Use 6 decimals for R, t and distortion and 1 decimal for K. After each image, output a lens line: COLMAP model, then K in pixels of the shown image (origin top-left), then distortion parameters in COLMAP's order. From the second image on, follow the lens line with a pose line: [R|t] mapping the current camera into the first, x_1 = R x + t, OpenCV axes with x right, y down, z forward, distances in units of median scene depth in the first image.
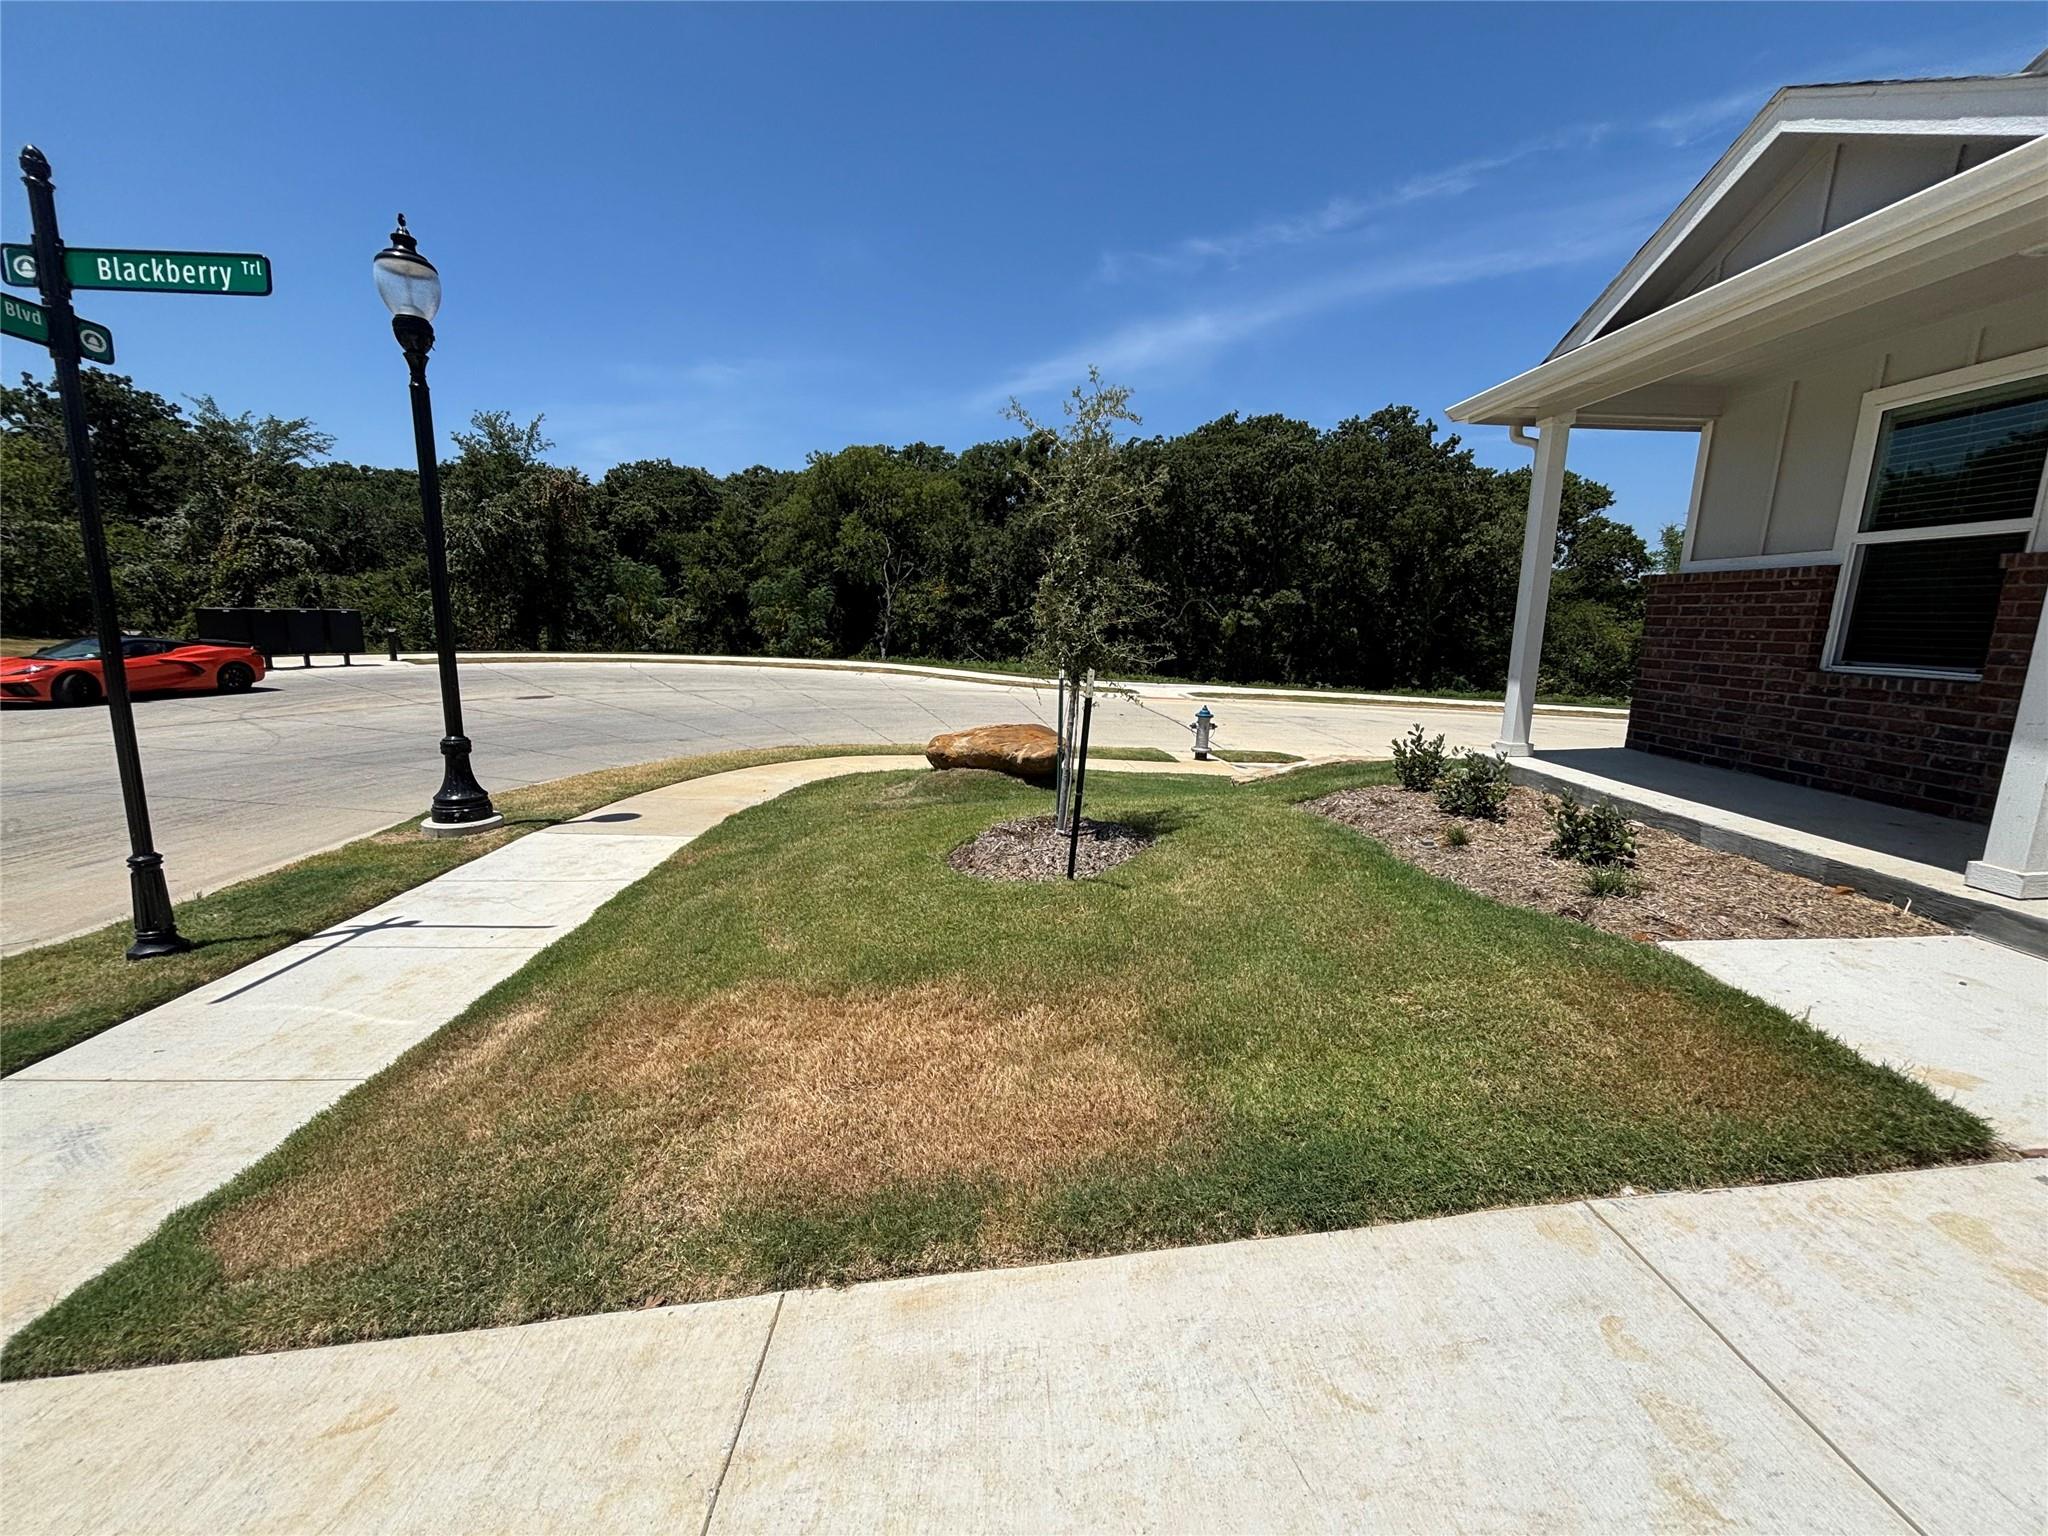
lens RADIAL K [[825.4, 0, 1016.3], [0, 825.4, 764.5], [0, 0, 1]] dist [0.010495, 0.000230]
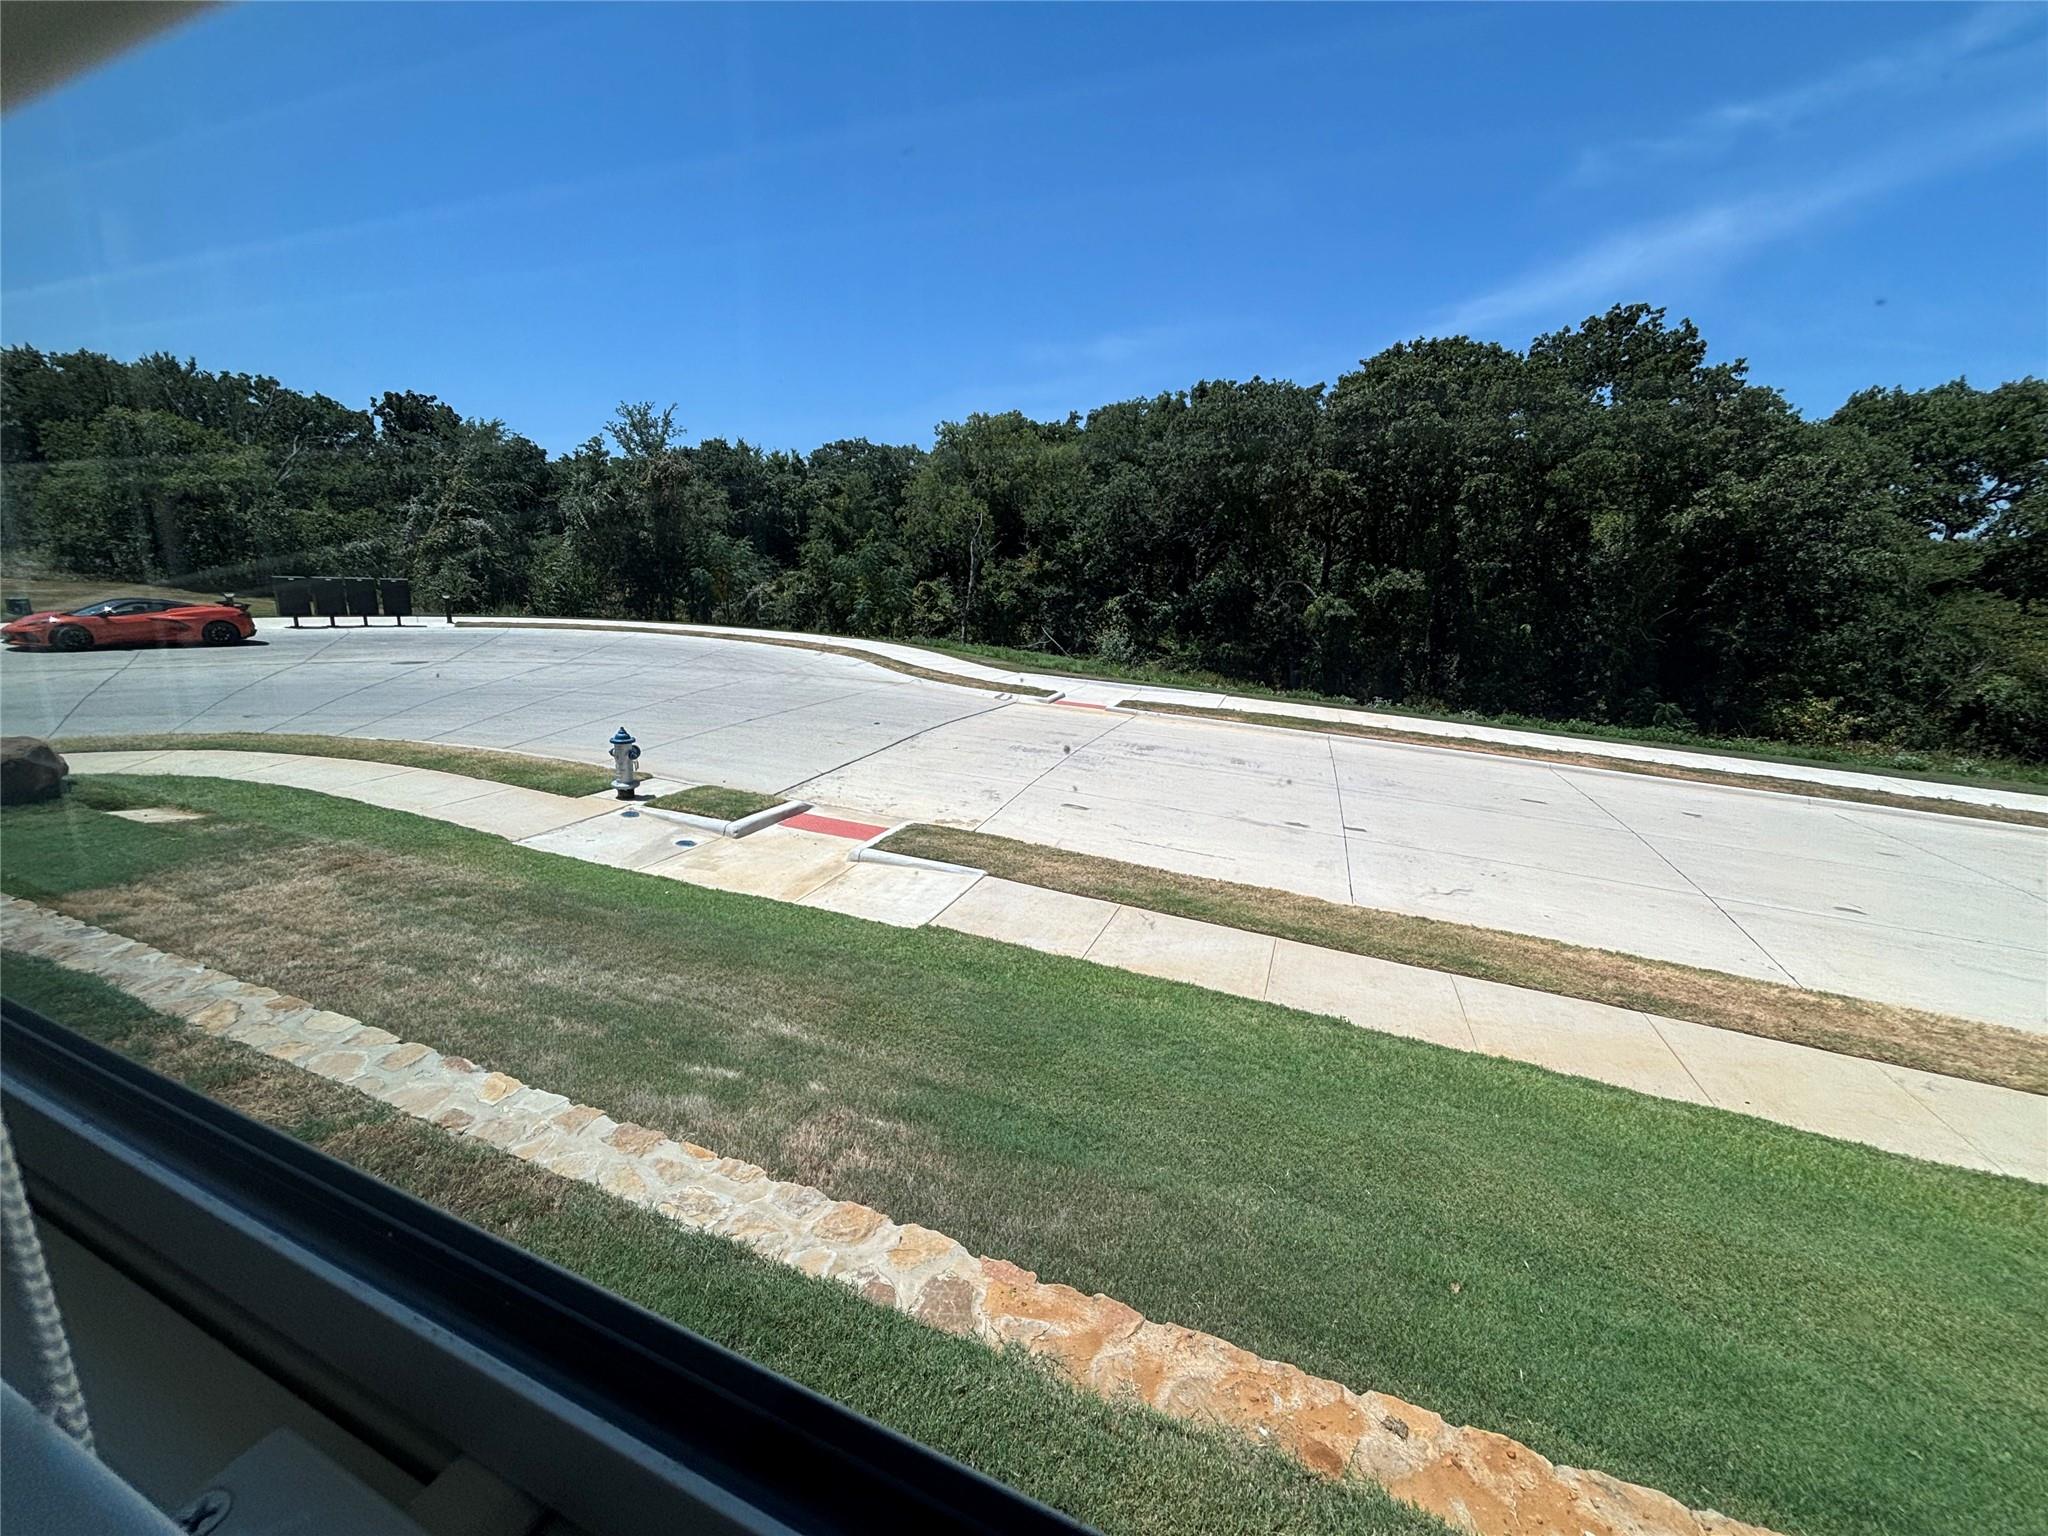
lens RADIAL K [[825.4, 0, 1023.4], [0, 825.4, 775.7], [0, 0, 1]] dist [0.010495, 0.000230]
pose [[0.909952, 0.112967, -0.399032, 0.400594], [-0.094199, 0.993336, 0.066403, -0.049766], [0.403875, -0.022835, 0.914529, 0.185014]]
